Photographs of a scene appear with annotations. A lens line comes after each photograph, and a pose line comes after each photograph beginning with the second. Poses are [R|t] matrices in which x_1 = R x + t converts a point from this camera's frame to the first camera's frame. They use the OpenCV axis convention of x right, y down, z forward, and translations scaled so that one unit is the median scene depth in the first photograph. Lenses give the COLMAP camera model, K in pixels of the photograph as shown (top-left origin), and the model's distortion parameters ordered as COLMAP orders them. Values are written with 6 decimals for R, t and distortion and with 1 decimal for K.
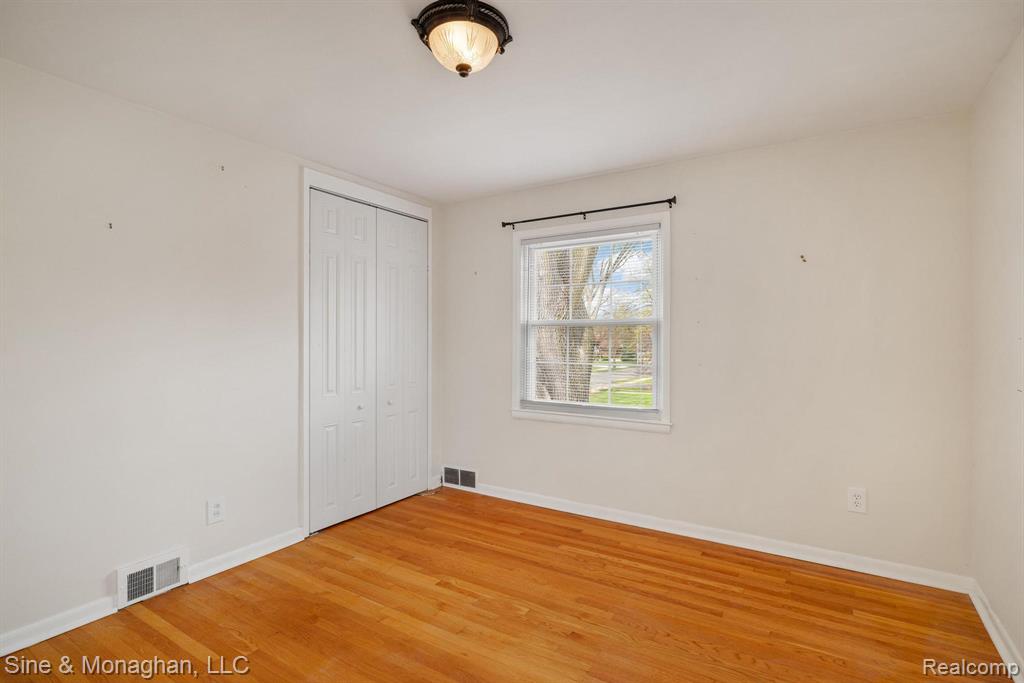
lens RADIAL K [[493.7, 0, 512.0], [0, 493.7, 341.5], [0, 0, 1]] dist [-0.001824, 0.000633]
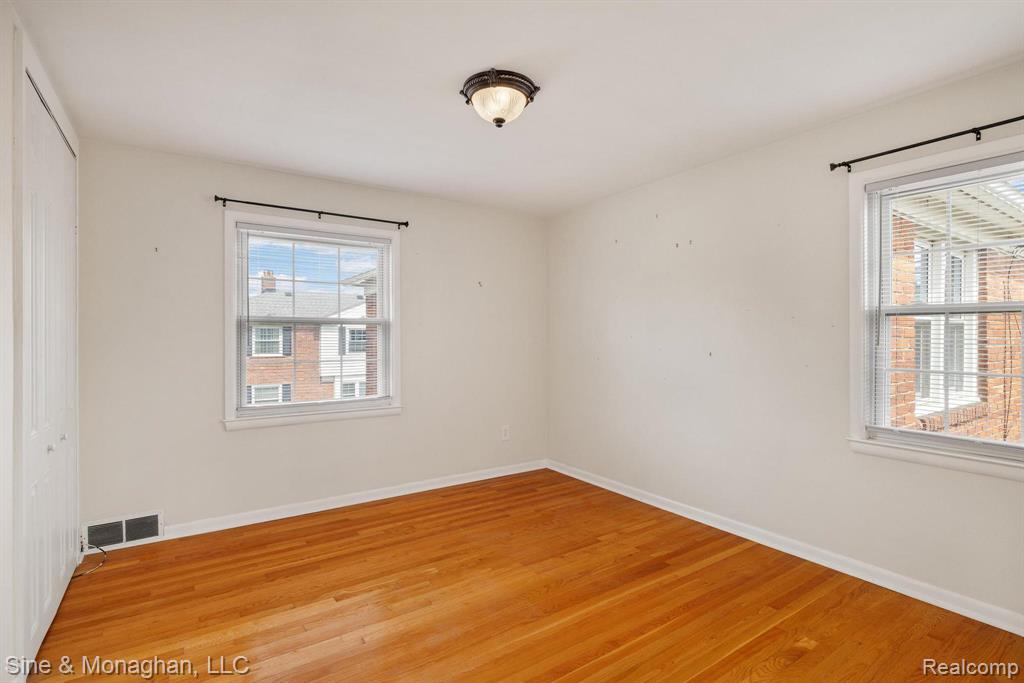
lens RADIAL K [[493.7, 0, 512.0], [0, 493.7, 341.5], [0, 0, 1]] dist [-0.001824, 0.000633]
pose [[0.398952, -0.007715, 0.916939, -0.740584], [0.006323, 0.999964, 0.005662, 0.001717], [-0.916950, 0.003539, 0.398986, 0.280496]]
